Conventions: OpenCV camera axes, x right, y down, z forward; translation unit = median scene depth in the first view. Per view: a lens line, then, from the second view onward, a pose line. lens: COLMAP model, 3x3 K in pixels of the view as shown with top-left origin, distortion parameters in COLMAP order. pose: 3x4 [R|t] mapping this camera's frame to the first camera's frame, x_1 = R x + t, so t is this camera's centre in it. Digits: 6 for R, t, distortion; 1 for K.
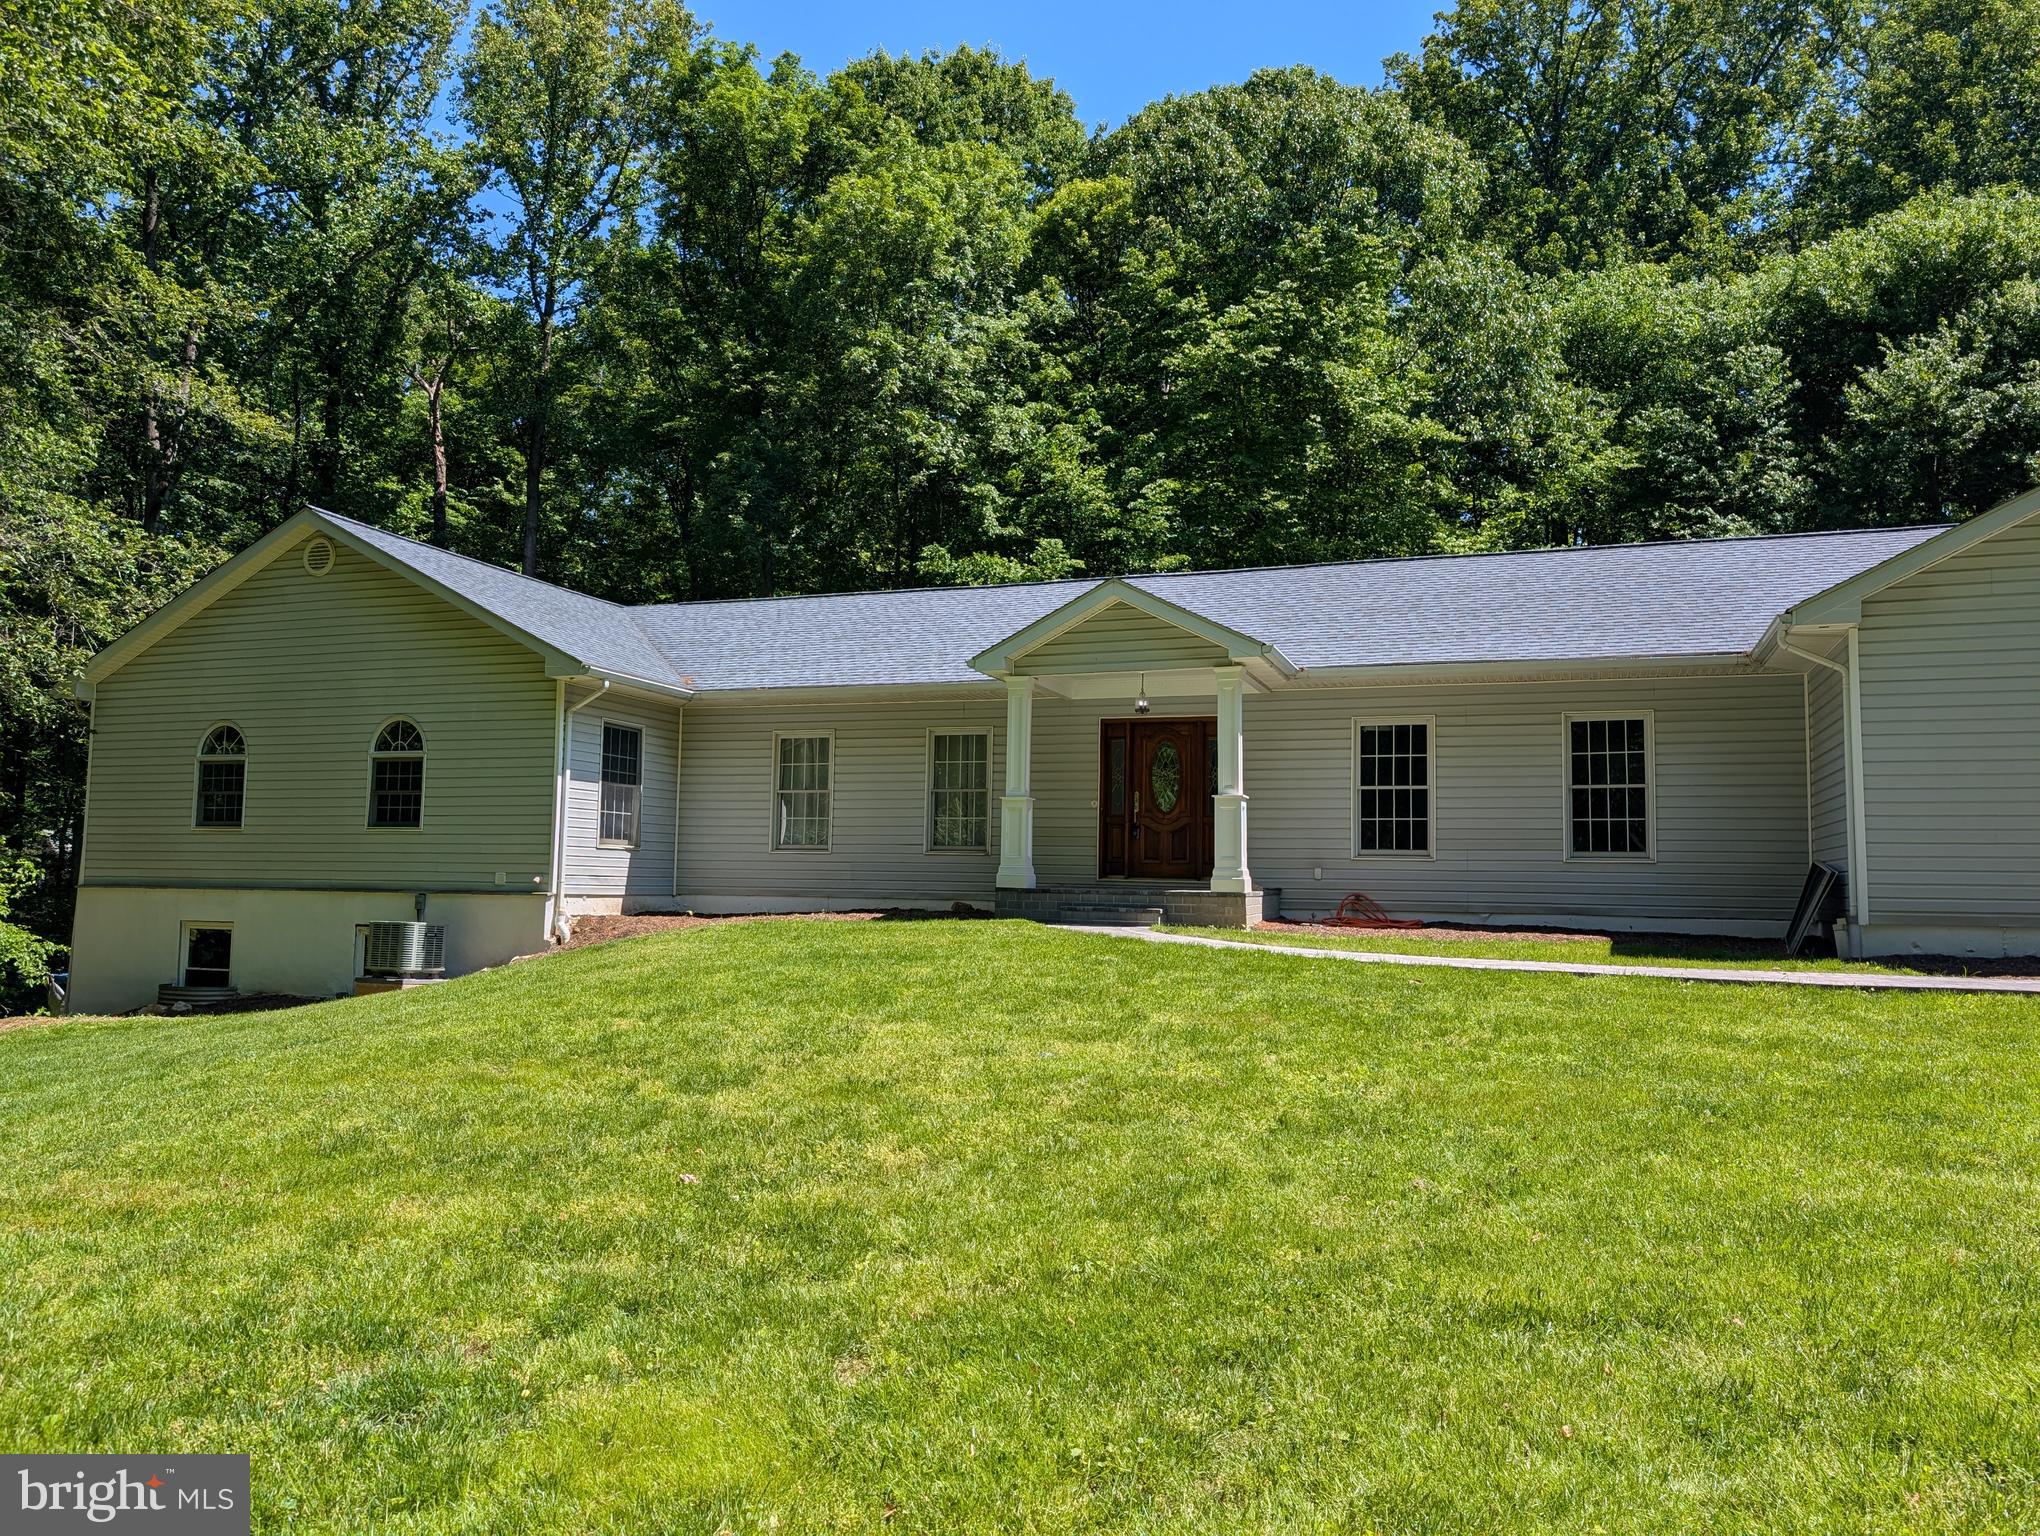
lens RADIAL K [[1448.0, 0, 1022.1], [0, 1448.0, 775.9], [0, 0, 1]] dist [0.013994, -0.015587]
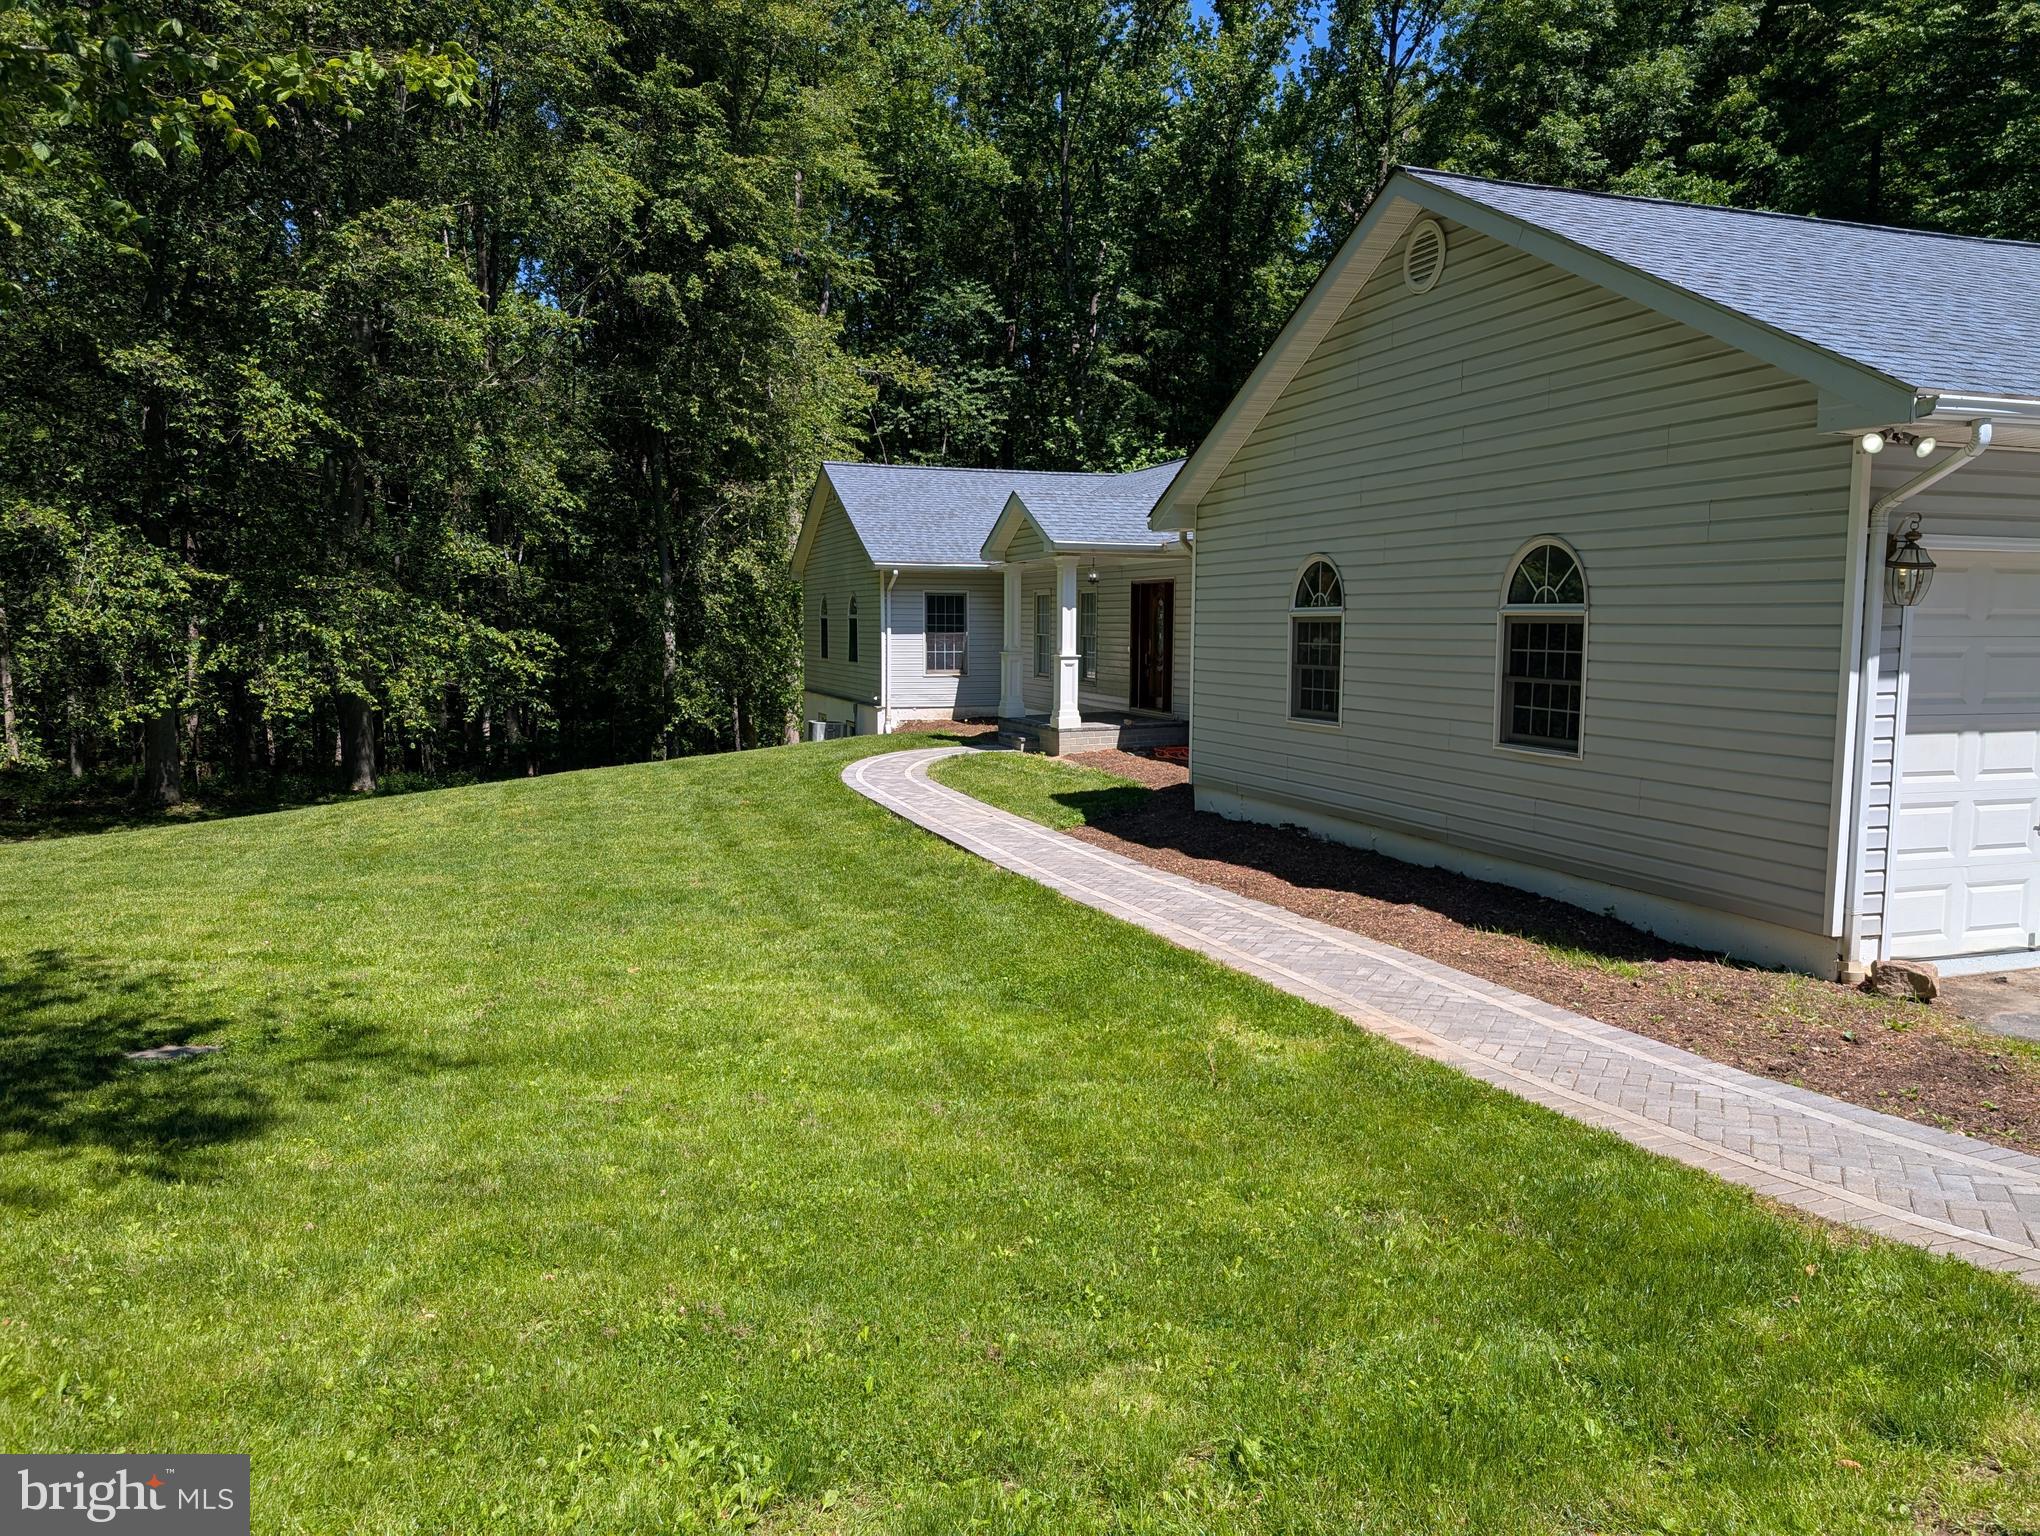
lens RADIAL K [[1448.0, 0, 1019.6], [0, 1448.0, 772.1], [0, 0, 1]] dist [0.013994, -0.015587]
pose [[0.638924, 0.061776, -0.766785, 0.980856], [0.070645, 0.987846, 0.138451, -0.056673], [0.766019, -0.142630, 0.626795, 0.108195]]
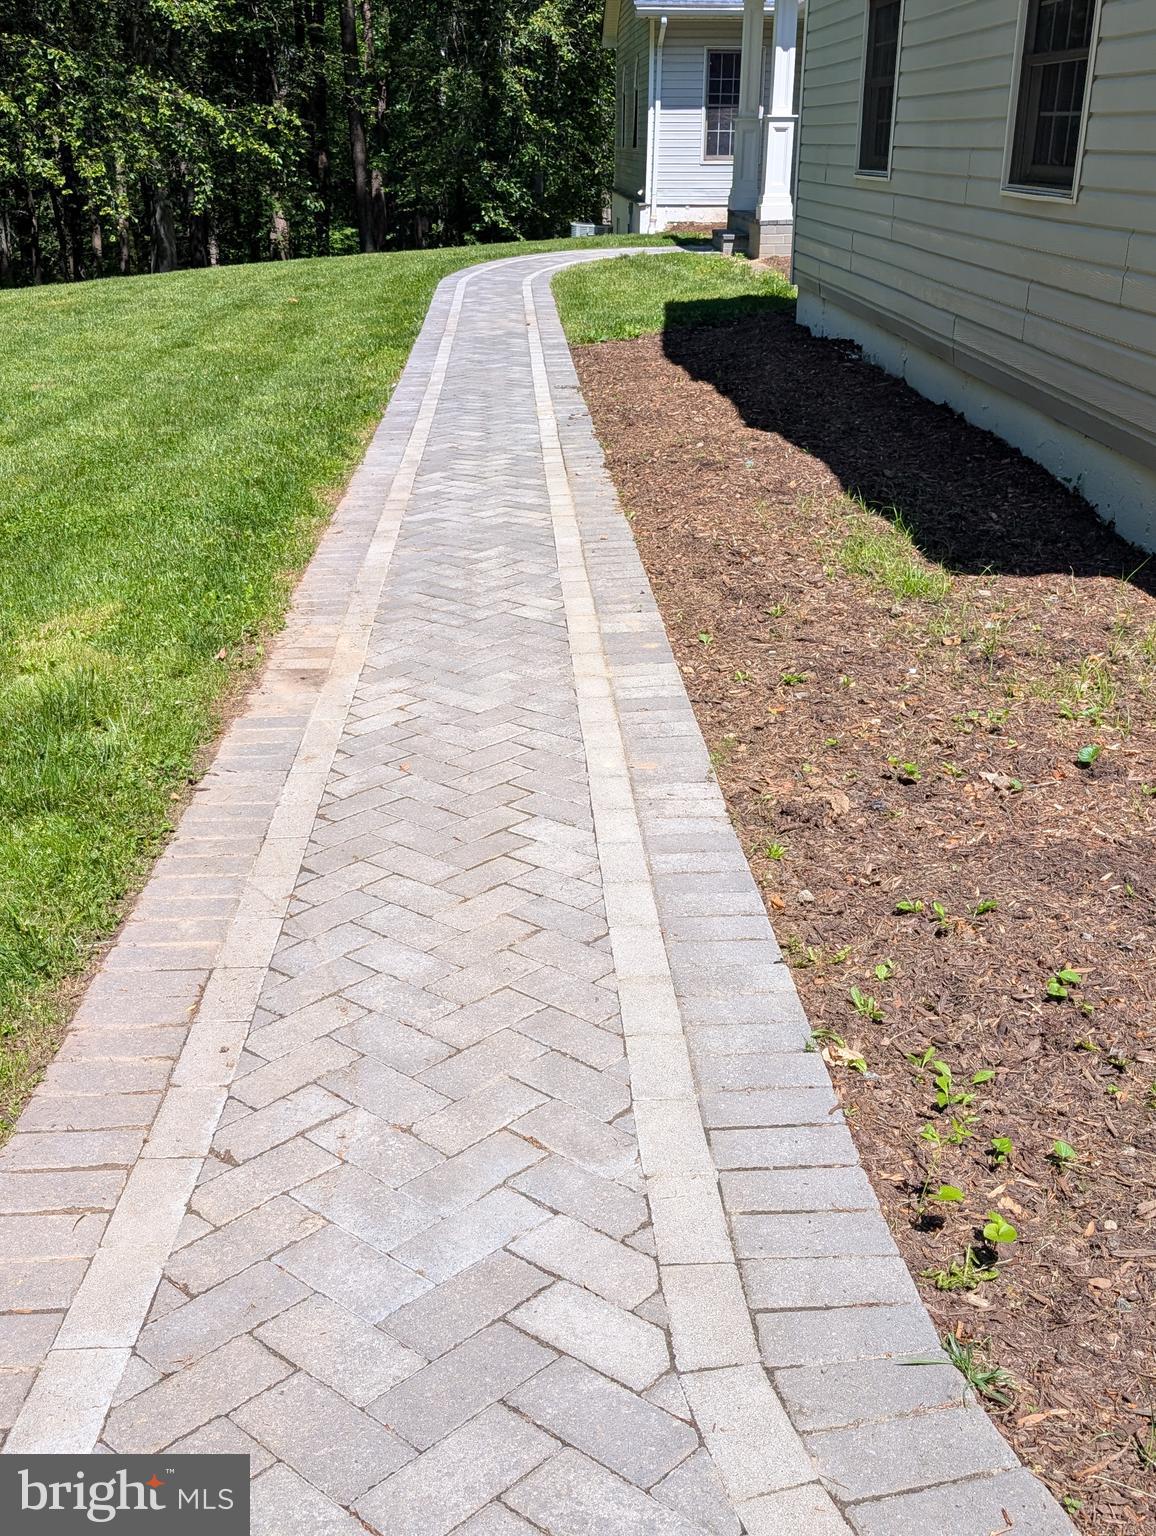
lens RADIAL K [[1500.9, 0, 563.2], [0, 1500.9, 767.5], [0, 0, 1]] dist [0.010704, 0.000000]
pose [[0.381325, 0.341139, -0.859195, 0.966341], [0.077106, 0.914445, 0.397296, 0.001908], [0.921220, -0.217748, 0.322397, 0.380314]]
